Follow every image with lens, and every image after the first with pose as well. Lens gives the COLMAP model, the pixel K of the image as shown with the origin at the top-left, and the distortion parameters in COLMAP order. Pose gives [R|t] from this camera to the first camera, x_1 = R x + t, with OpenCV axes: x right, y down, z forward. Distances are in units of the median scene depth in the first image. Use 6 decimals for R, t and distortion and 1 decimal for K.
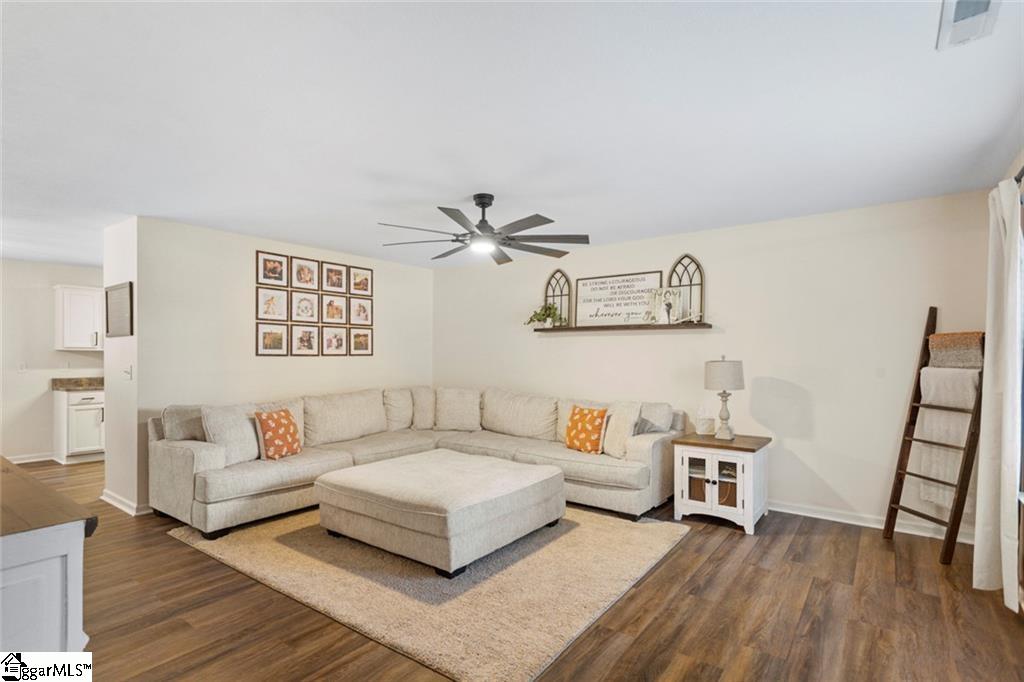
lens RADIAL K [[498.5, 0, 503.6], [0, 498.5, 358.2], [0, 0, 1]] dist [0.000410, 0.000270]
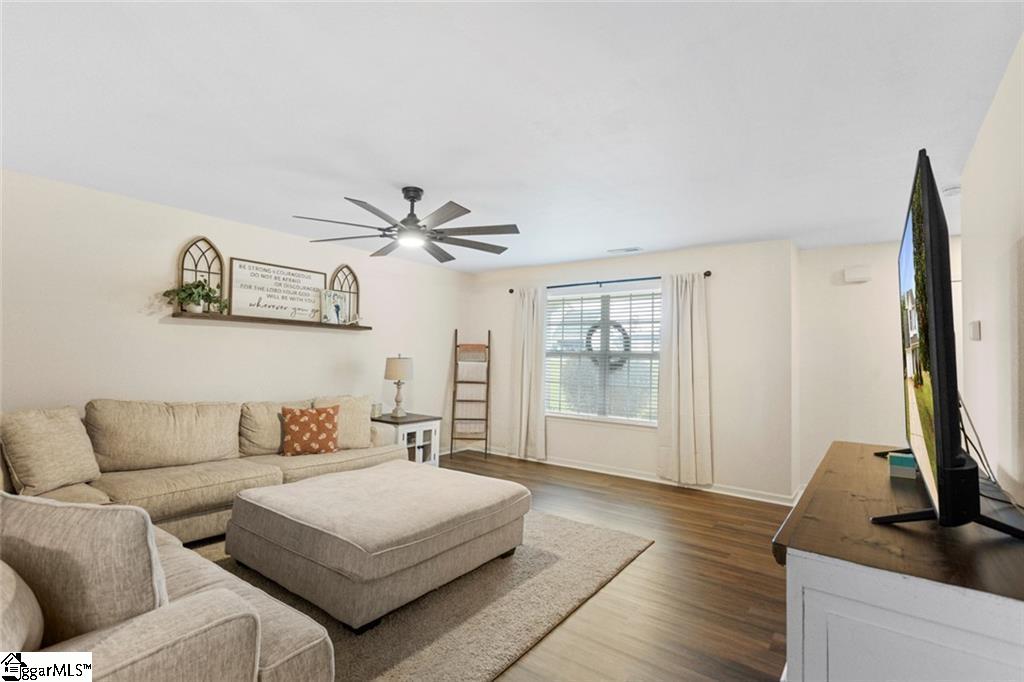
lens RADIAL K [[487.7, 0, 512.0], [0, 487.7, 335.8], [0, 0, 1]] dist [0.000909, 0.001276]
pose [[-0.010233, 0.035518, 0.999317, -0.760572], [-0.023212, 0.999091, -0.035748, -0.012423], [-0.999678, -0.023562, -0.009400, 0.622181]]
